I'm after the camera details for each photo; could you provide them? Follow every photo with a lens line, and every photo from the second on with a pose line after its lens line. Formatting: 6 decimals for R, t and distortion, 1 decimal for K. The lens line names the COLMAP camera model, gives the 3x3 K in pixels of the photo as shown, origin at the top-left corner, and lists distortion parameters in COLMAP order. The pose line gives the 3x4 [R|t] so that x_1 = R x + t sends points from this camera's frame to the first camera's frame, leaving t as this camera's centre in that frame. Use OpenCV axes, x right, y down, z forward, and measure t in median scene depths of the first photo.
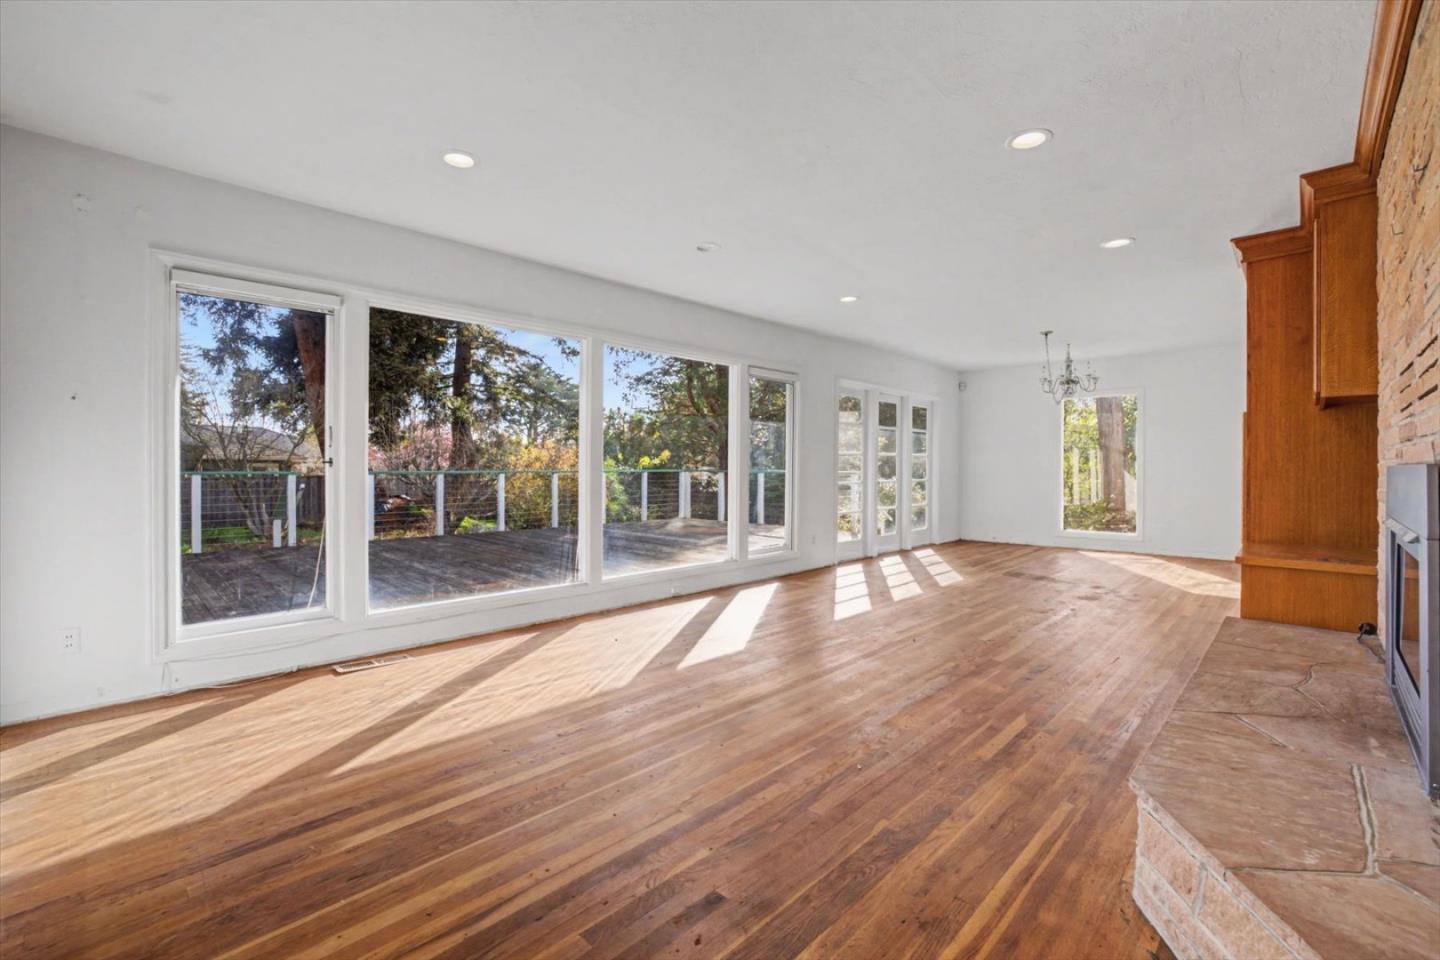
lens RADIAL K [[631.2, 0, 715.2], [0, 631.2, 466.6], [0, 0, 1]] dist [-0.052431, 0.022239]
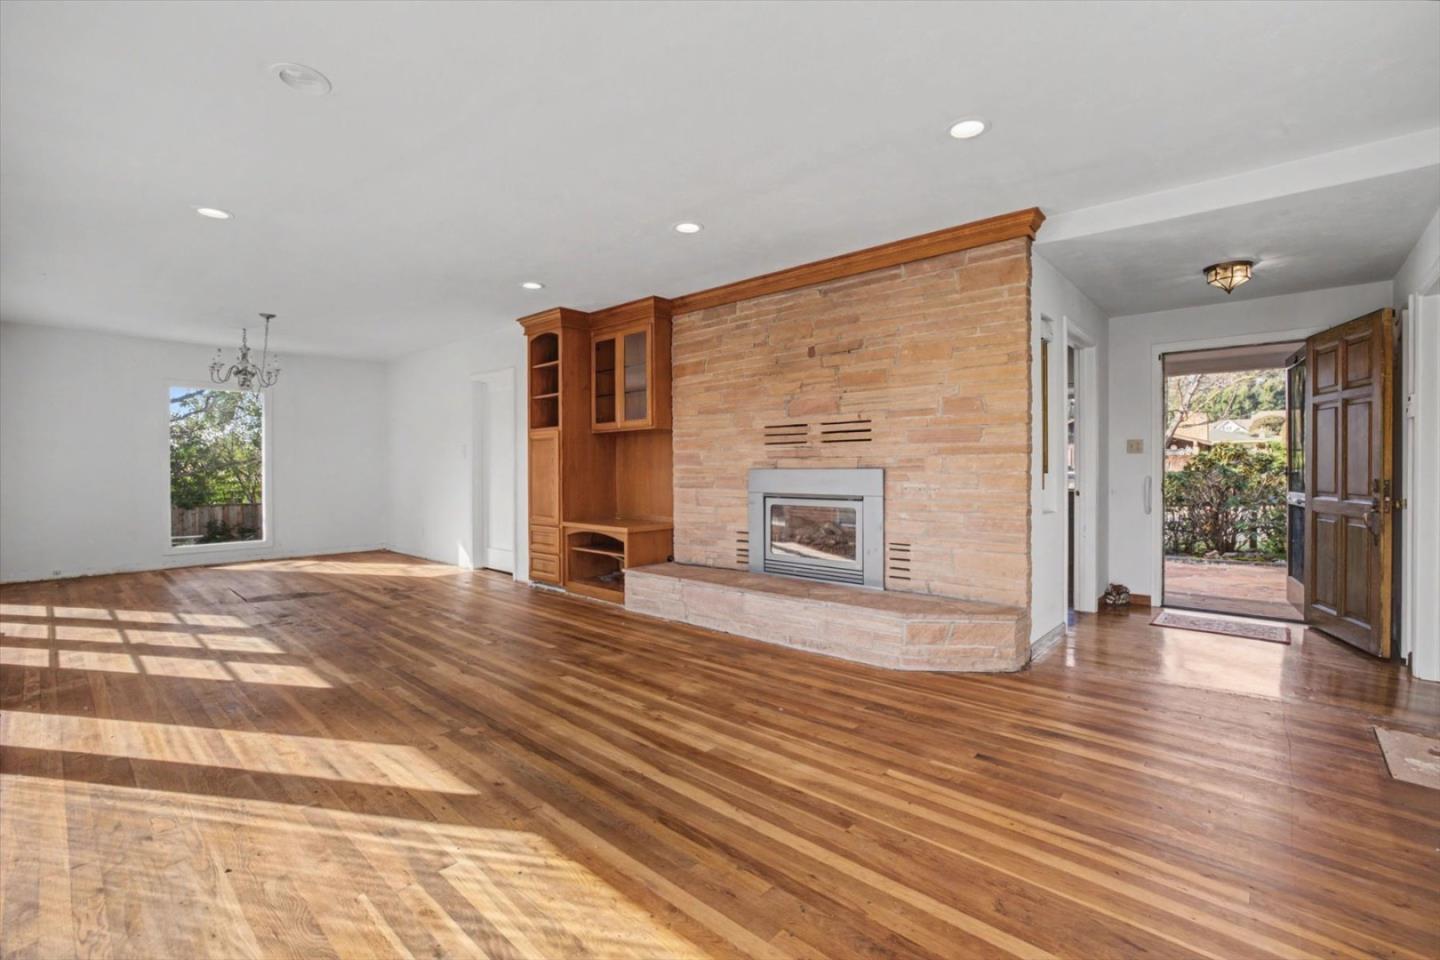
lens RADIAL K [[631.2, 0, 715.2], [0, 631.2, 466.6], [0, 0, 1]] dist [-0.052431, 0.022239]
pose [[-0.028291, -0.005035, 0.999587, -0.960263], [0.002934, 0.999983, 0.005120, -0.017755], [-0.999595, 0.003078, -0.028276, 1.079941]]
